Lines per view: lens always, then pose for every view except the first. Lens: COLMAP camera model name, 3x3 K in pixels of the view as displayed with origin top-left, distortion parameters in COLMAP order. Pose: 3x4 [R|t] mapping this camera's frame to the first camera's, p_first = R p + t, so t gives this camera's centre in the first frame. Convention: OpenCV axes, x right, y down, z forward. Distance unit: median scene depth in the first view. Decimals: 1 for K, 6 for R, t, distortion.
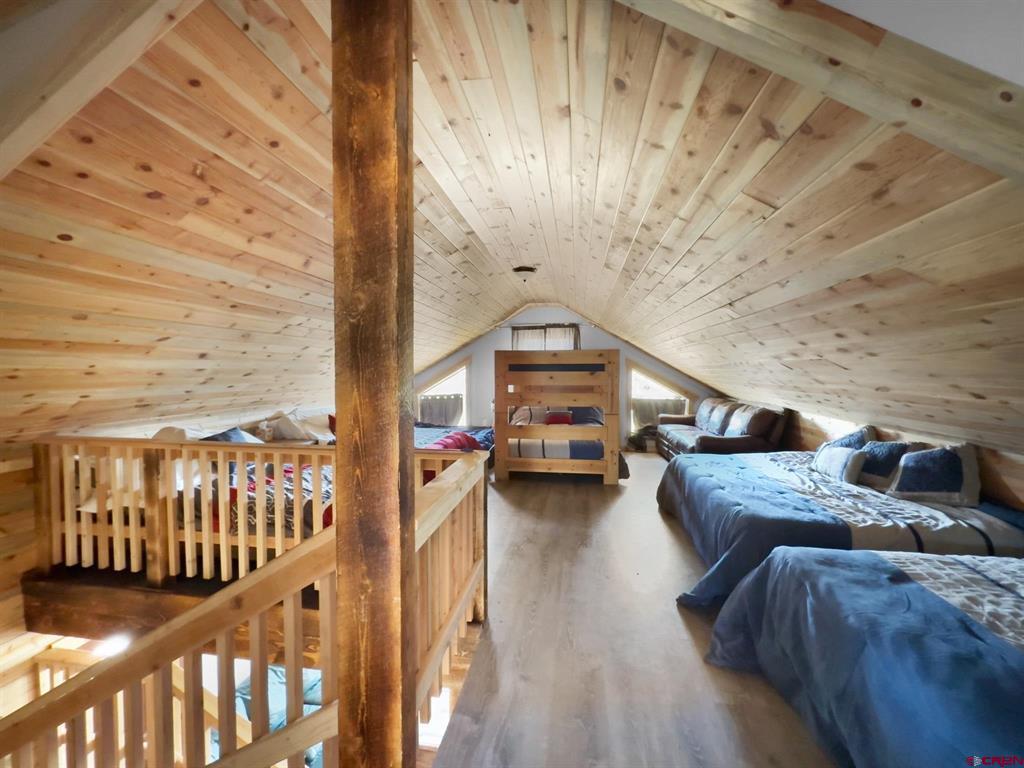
lens RADIAL K [[410.0, 0, 512.8], [0, 410.0, 387.5], [0, 0, 1]] dist [0.000114, -0.000063]
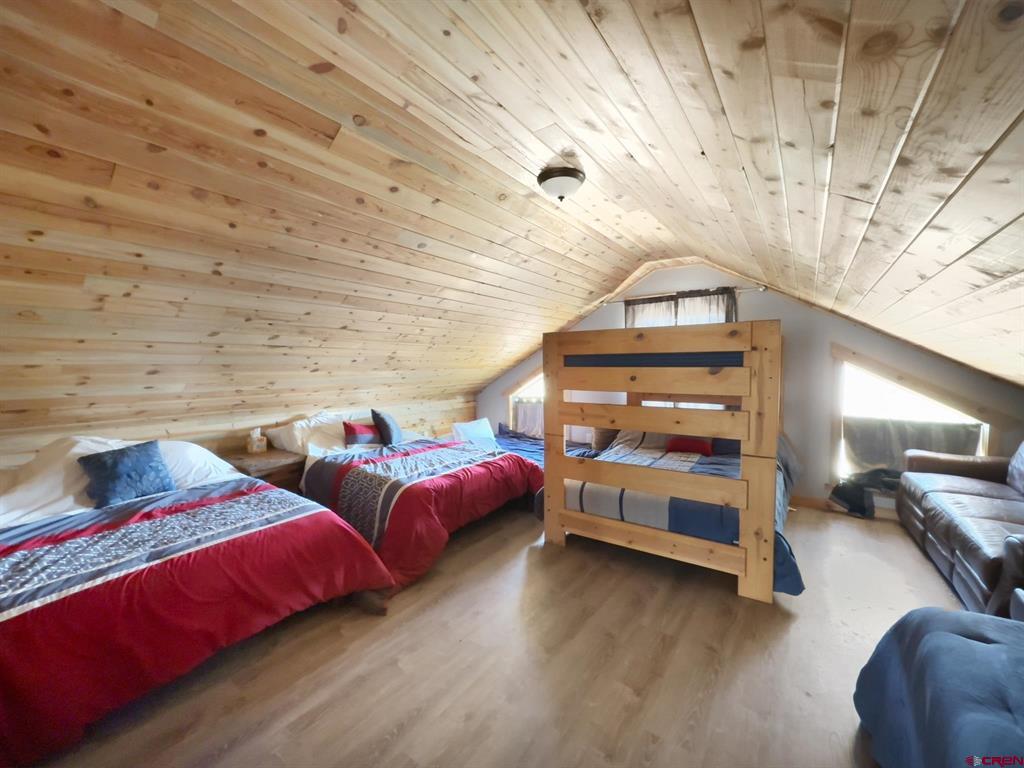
lens RADIAL K [[410.0, 0, 512.8], [0, 410.0, 387.5], [0, 0, 1]] dist [0.000114, -0.000063]
pose [[0.895434, 0.020714, -0.444711, 0.148499], [-0.015267, 0.999758, 0.015828, -0.013742], [0.444931, -0.007383, 0.895534, 0.336051]]
